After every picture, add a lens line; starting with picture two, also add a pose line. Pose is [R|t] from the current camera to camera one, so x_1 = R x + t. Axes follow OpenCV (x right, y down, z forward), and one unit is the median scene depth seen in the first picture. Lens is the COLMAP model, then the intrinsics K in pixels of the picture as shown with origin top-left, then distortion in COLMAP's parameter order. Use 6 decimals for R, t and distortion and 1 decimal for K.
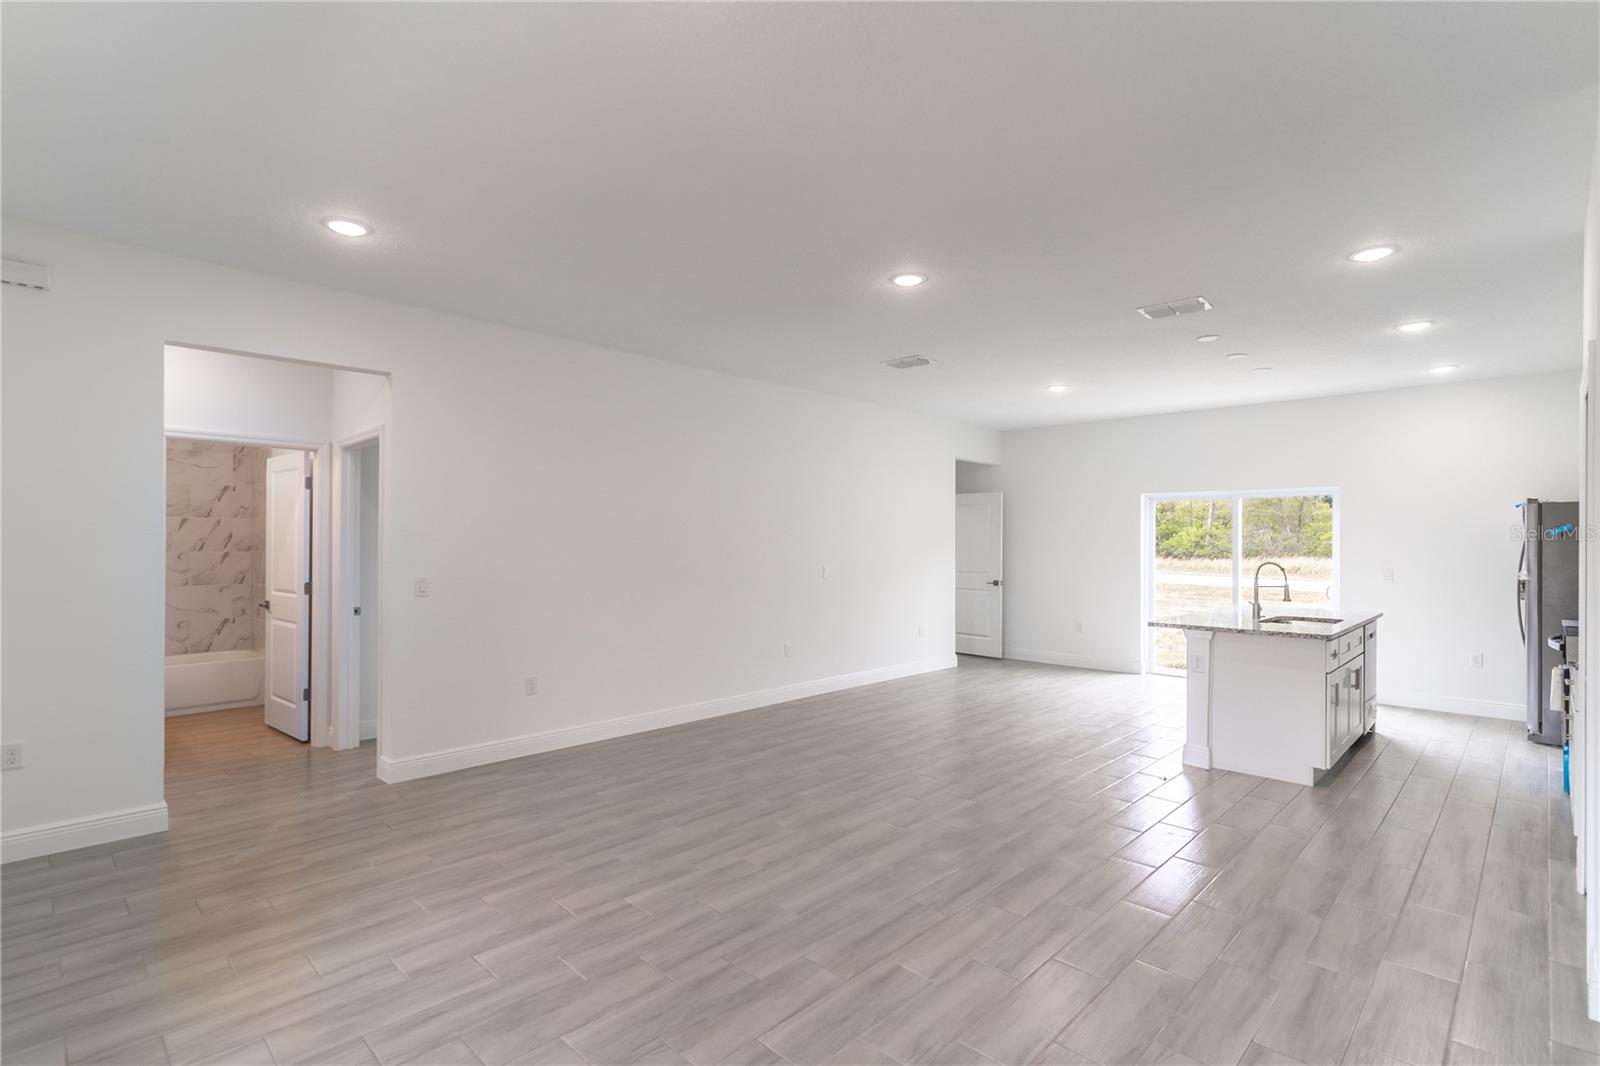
lens RADIAL K [[770.9, 0, 787.9], [0, 770.9, 532.6], [0, 0, 1]] dist [0.003400, -0.000945]
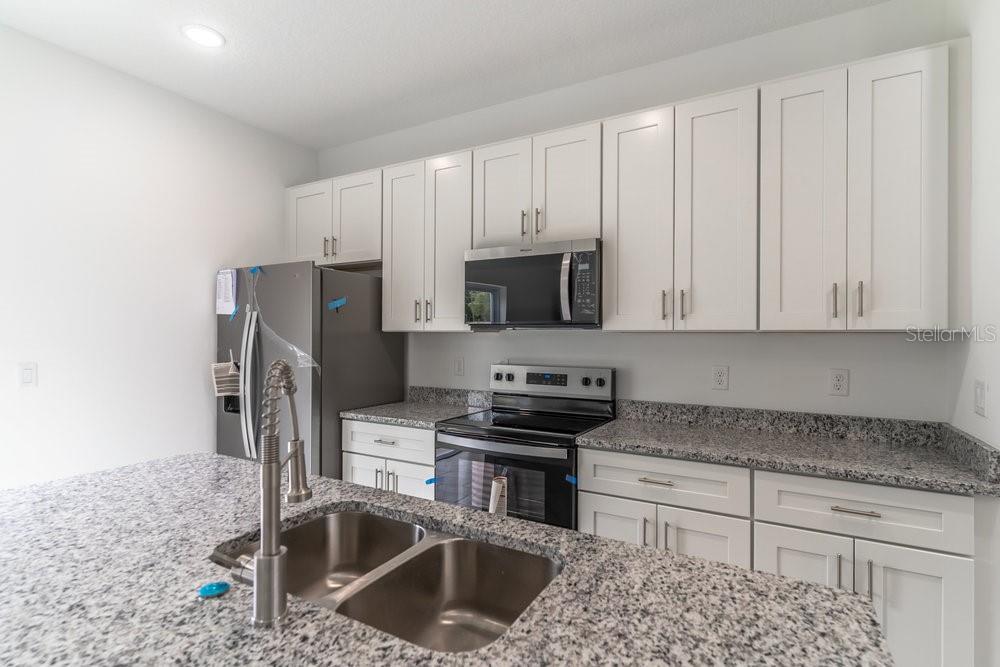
lens RADIAL K [[494.3, 0, 500.0], [0, 494.3, 333.5], [0, 0, 1]] dist [0.006888, -0.000542]
pose [[-0.257425, 0.001031, 0.966298, 0.343585], [-0.018042, 0.999820, -0.005873, 0.021910], [-0.966130, -0.018945, -0.257360, 0.744335]]
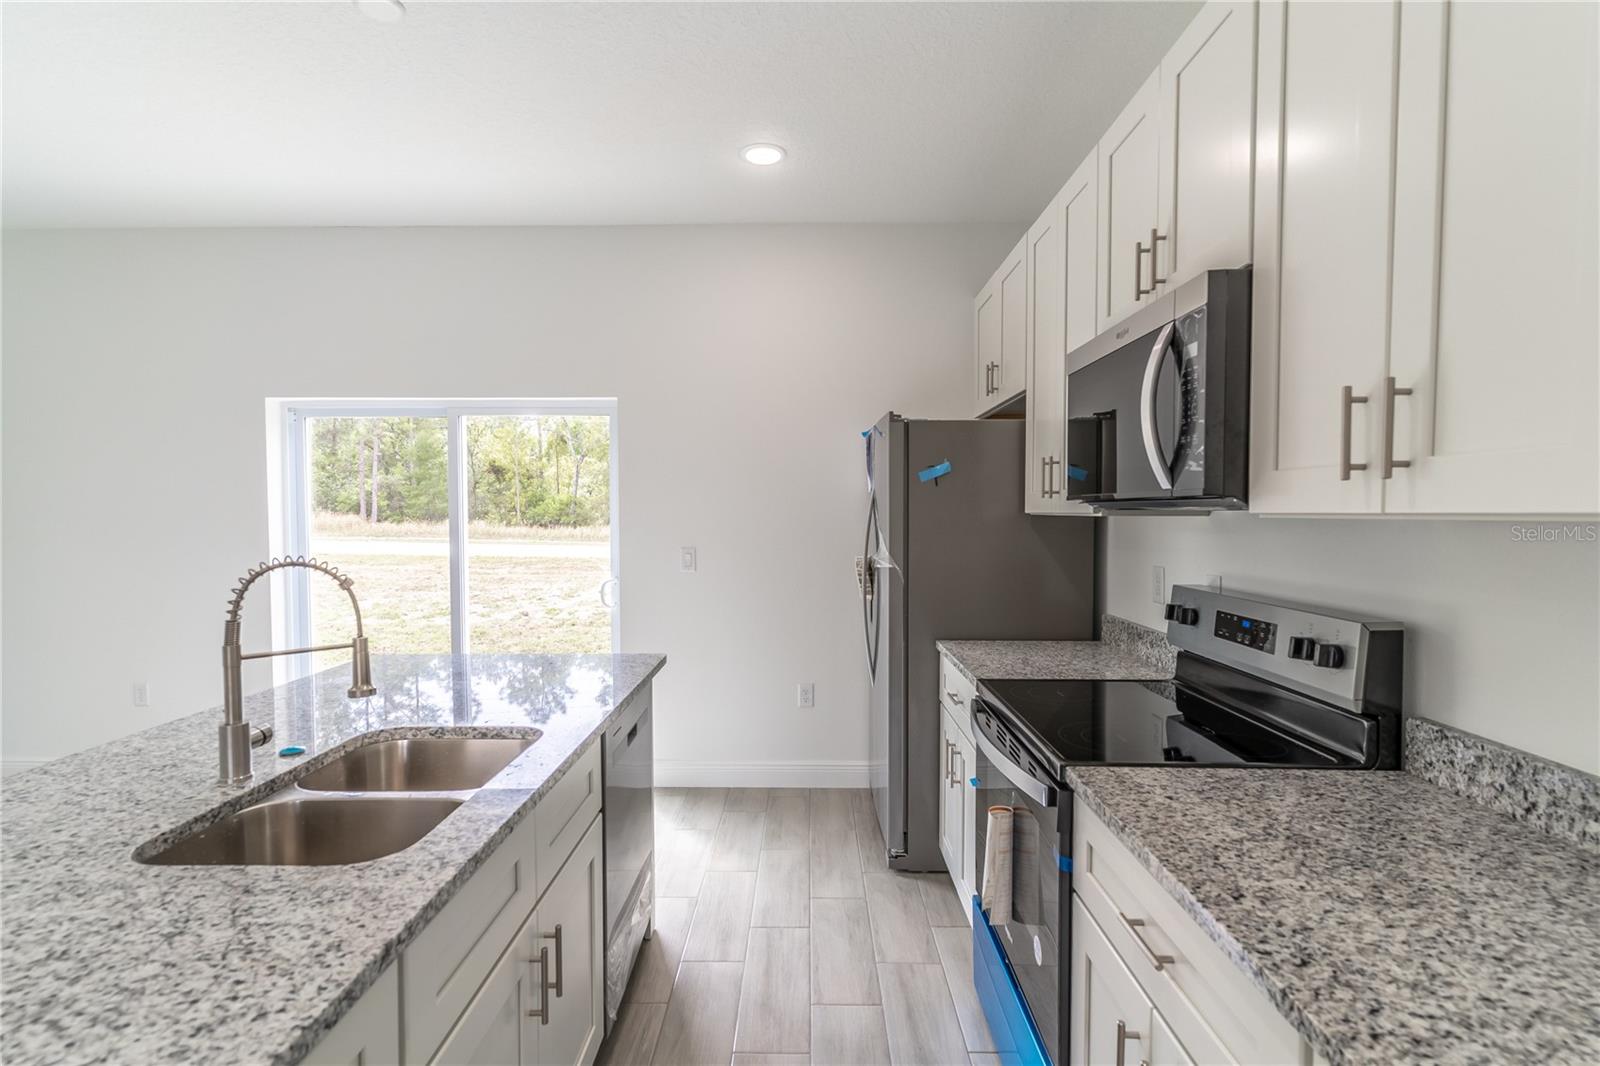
lens RADIAL K [[770.9, 0, 787.9], [0, 770.9, 532.6], [0, 0, 1]] dist [0.003400, -0.000945]
pose [[0.732261, -0.024327, 0.680589, 0.433656], [-0.002897, 0.999241, 0.038834, 0.013973], [-0.681018, -0.030408, 0.731635, 0.524061]]
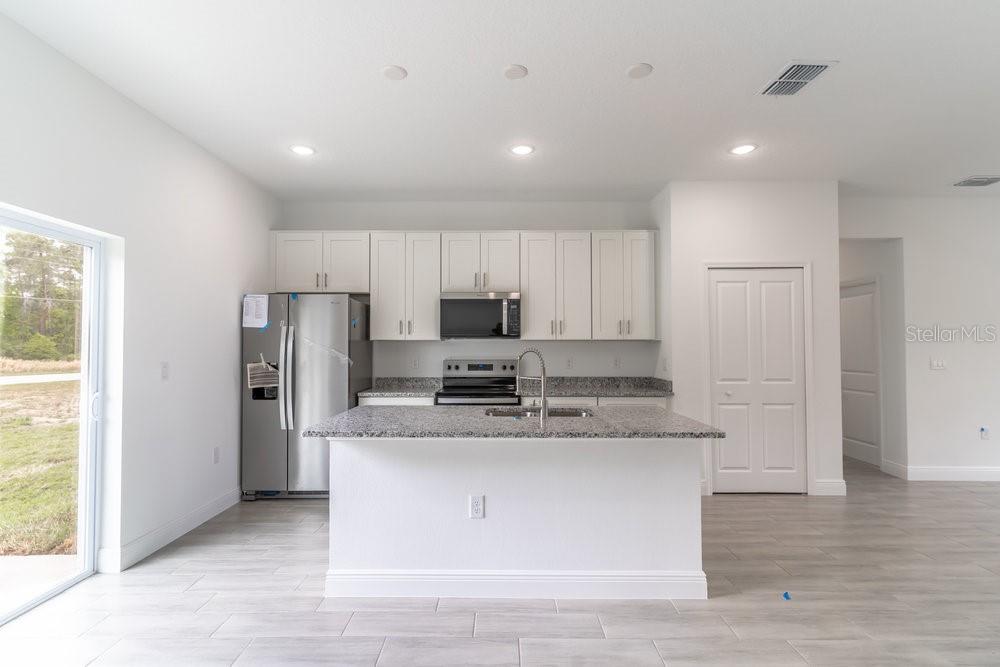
lens RADIAL K [[494.3, 0, 500.0], [0, 494.3, 333.5], [0, 0, 1]] dist [0.006888, -0.000542]
pose [[-0.704561, 0.014620, 0.709492, 0.204968], [-0.010739, 0.999454, -0.031259, 0.029333], [-0.709562, -0.029643, -0.704019, 1.073655]]
